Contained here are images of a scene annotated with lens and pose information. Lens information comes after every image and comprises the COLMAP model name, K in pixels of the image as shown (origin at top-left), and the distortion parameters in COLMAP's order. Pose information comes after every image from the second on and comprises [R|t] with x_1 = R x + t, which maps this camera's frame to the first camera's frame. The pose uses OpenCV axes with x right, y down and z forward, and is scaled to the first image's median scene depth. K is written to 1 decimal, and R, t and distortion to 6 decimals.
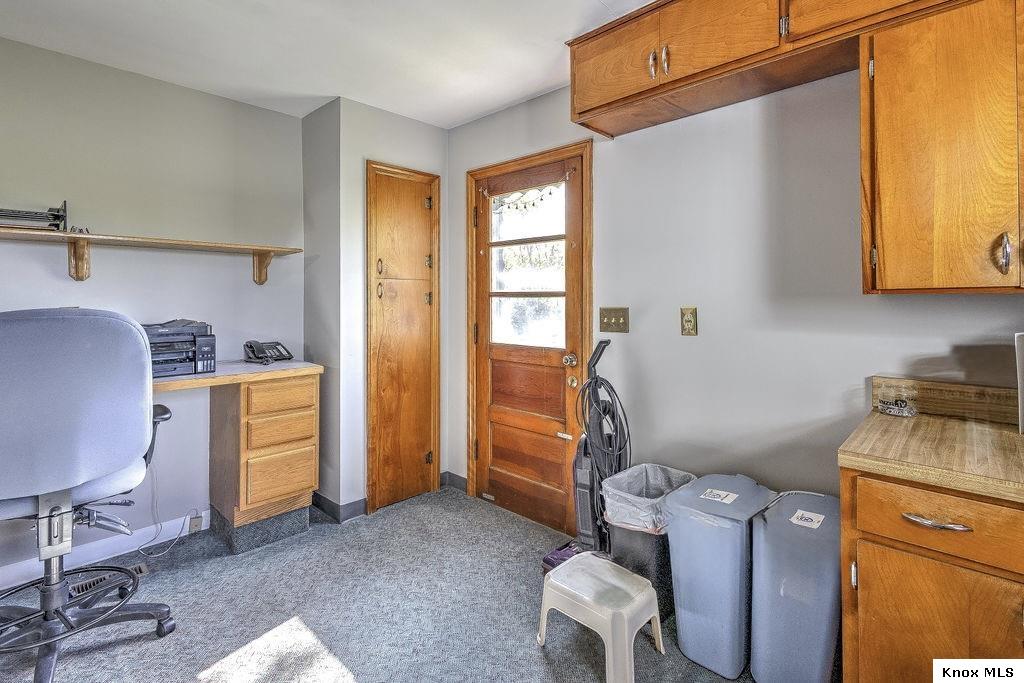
lens RADIAL K [[483.5, 0, 511.2], [0, 483.5, 300.6], [0, 0, 1]] dist [0.000651, 0.000188]
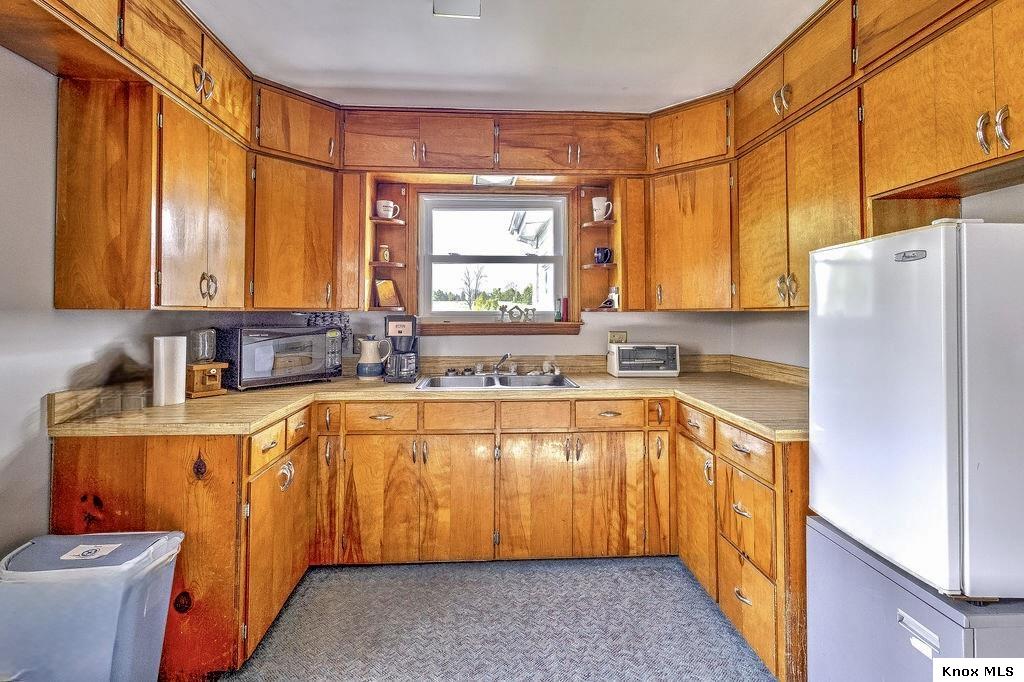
lens RADIAL K [[483.5, 0, 511.2], [0, 483.5, 300.1], [0, 0, 1]] dist [0.000651, 0.000188]
pose [[-0.729159, 0.019386, 0.684069, -0.558547], [-0.000903, 0.999571, -0.029290, -0.003531], [-0.684343, -0.021975, -0.728829, 1.021517]]
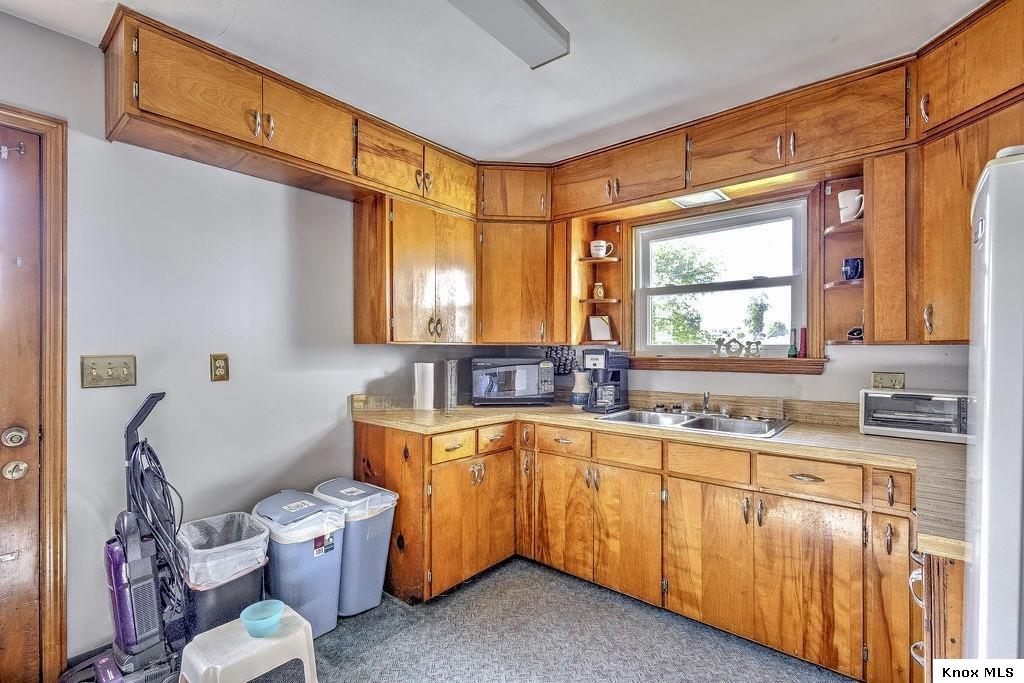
lens RADIAL K [[472.9, 0, 512.3], [0, 472.9, 347.0], [0, 0, 1]] dist [0.000688, 0.000062]
pose [[-0.056921, 0.004140, 0.998370, -0.809654], [-0.003924, 0.999983, -0.004370, 0.001737], [-0.998371, -0.004166, -0.056904, 0.527311]]
